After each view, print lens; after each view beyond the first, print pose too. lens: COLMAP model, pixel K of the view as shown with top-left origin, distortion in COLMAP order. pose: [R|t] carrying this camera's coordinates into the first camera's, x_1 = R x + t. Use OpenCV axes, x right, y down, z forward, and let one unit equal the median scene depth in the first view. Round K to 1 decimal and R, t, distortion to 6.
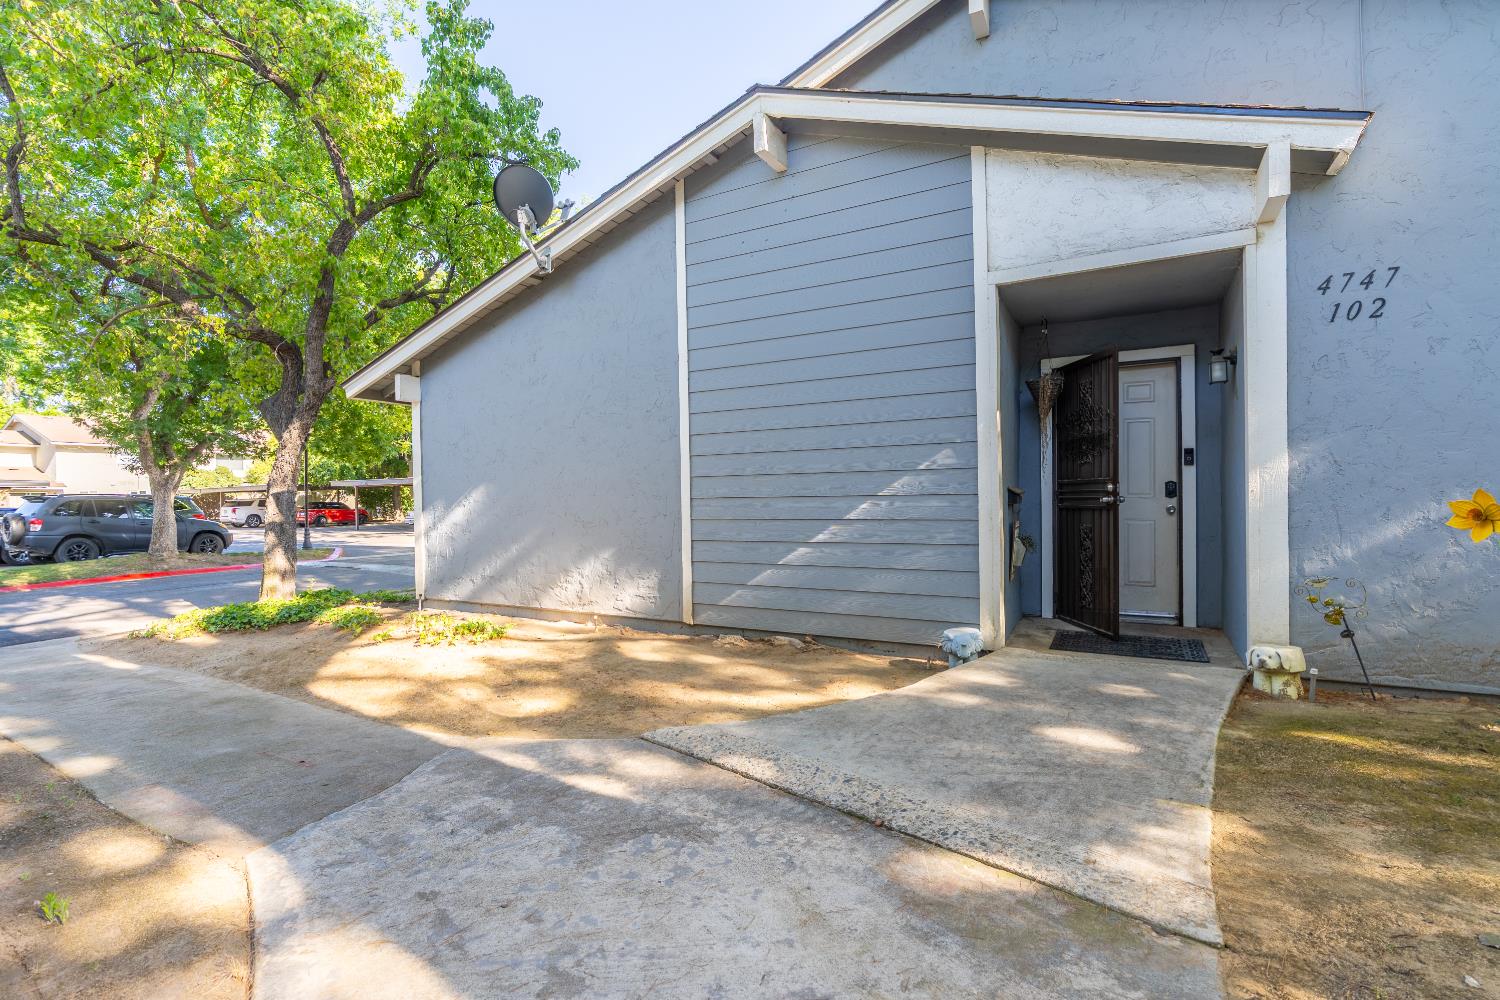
lens RADIAL K [[664.5, 0, 750.0], [0, 664.5, 500.0], [0, 0, 1]] dist [-0.002277, -0.000169]
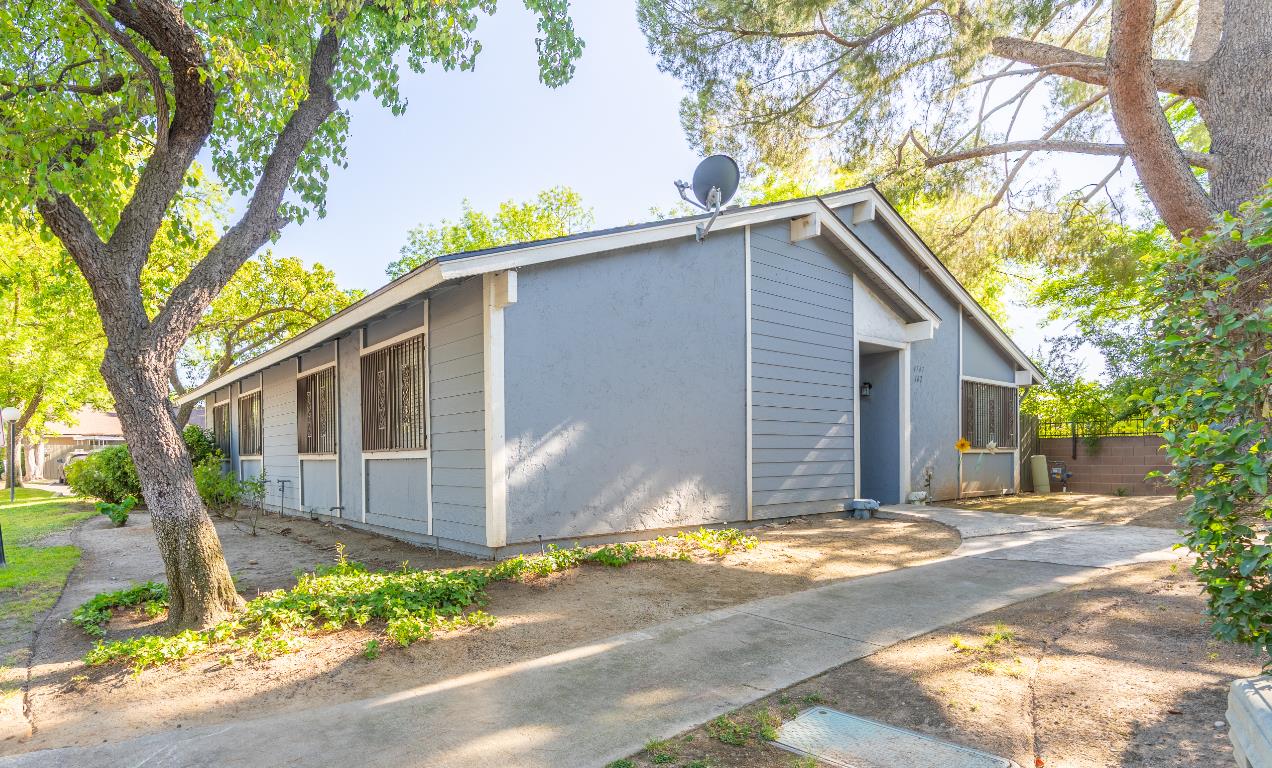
lens RADIAL K [[666.6, 0, 635.0], [0, 666.6, 454.1], [0, 0, 1]] dist [-0.001130, -0.000596]
pose [[0.375357, 0.009615, 0.926830, -1.543985], [0.002869, 0.999929, -0.011535, 0.057200], [-0.926876, 0.006989, 0.375303, 0.690155]]
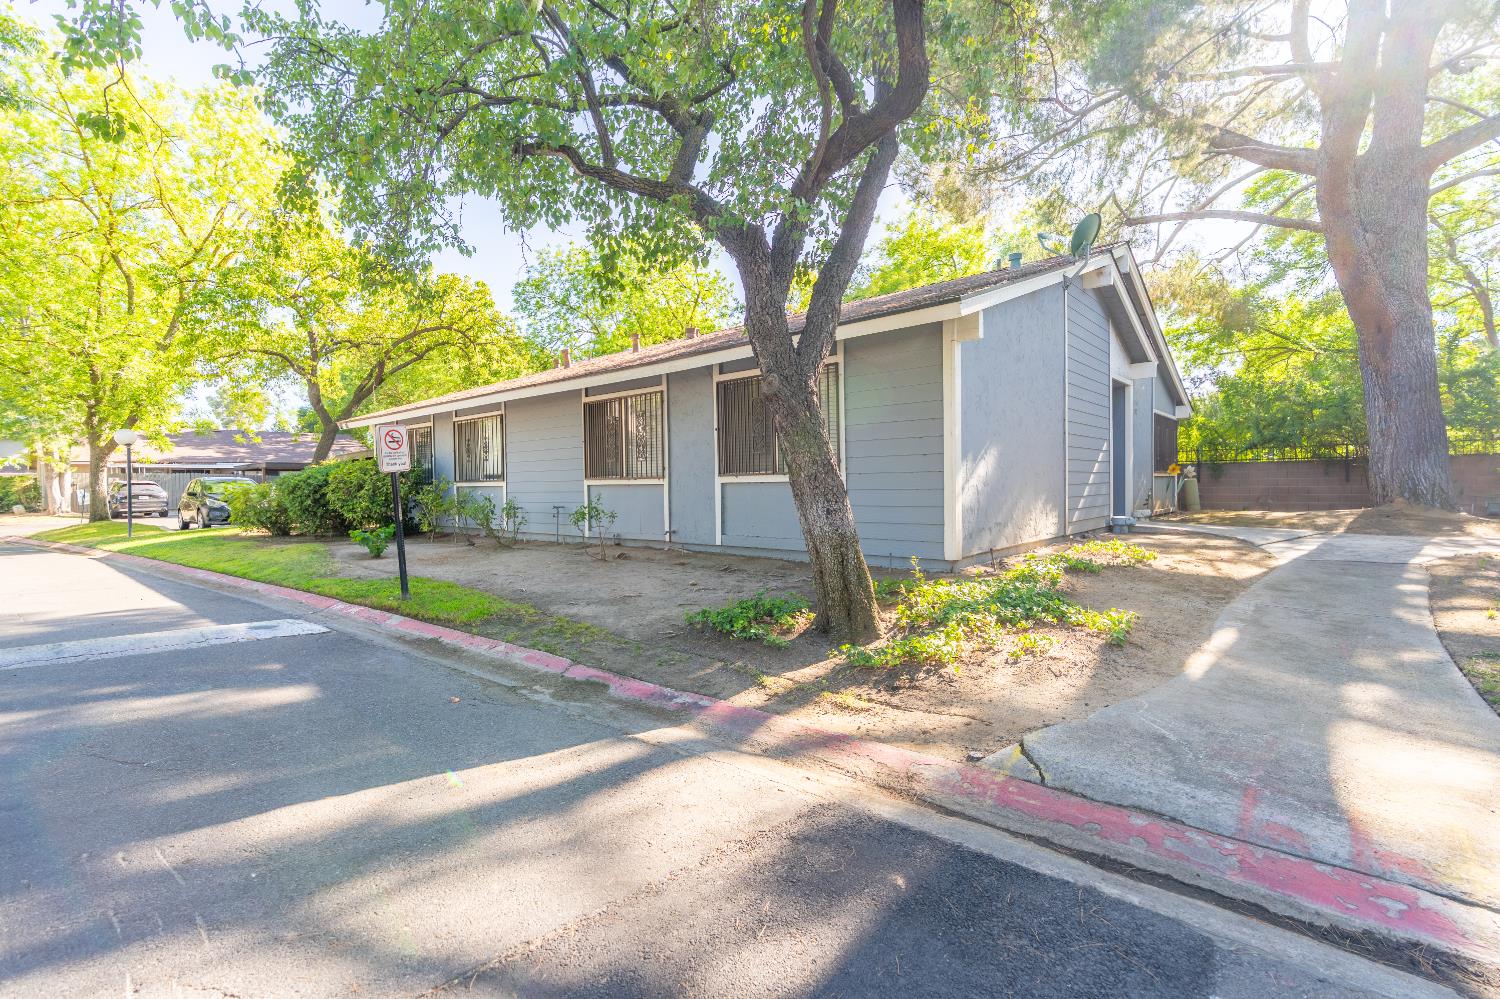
lens RADIAL K [[665.1, 0, 751.5], [0, 665.1, 482.0], [0, 0, 1]] dist [-0.004279, -0.000402]
pose [[0.205146, 0.008595, 0.978694, -1.858591], [0.010016, 0.999891, -0.010880, 0.064819], [-0.978680, 0.012034, 0.205038, 1.417668]]
